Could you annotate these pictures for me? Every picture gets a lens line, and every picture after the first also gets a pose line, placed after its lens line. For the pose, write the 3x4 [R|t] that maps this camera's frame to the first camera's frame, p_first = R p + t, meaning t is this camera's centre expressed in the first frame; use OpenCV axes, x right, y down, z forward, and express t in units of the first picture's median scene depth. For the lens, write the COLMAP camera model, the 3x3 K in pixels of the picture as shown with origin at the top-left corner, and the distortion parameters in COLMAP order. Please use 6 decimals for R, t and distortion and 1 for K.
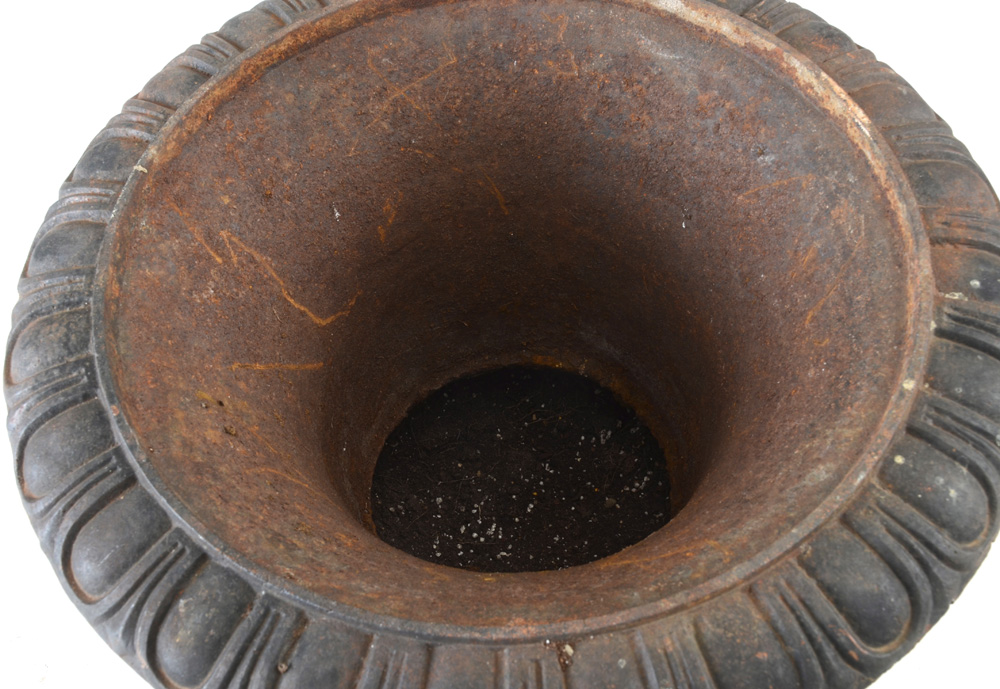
lens RADIAL K [[1307.7, 0, 476.6], [0, 1307.7, 361.7], [0, 0, 1]] dist [0.049958, 0.046958]
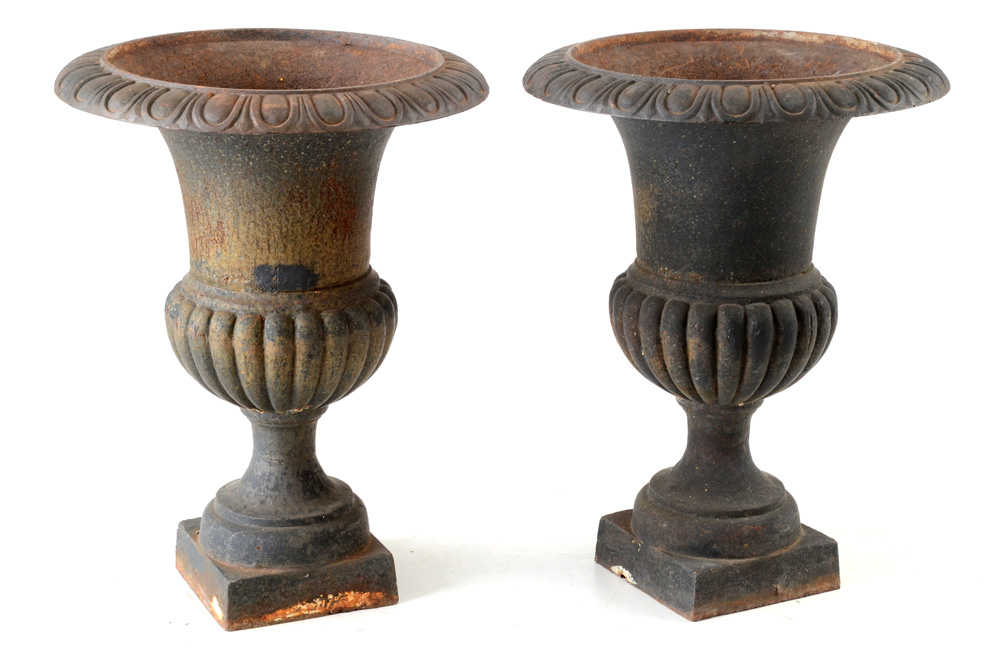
lens RADIAL K [[2225.8, 0, 500.0], [0, 2225.8, 331.0], [0, 0, 1]] dist [0.436826, 0.563702]
pose [[0.997777, 0.056940, 0.034619, -0.468699], [-0.021104, 0.762762, -0.646335, 2.698621], [-0.063208, 0.644168, 0.762268, -1.657407]]
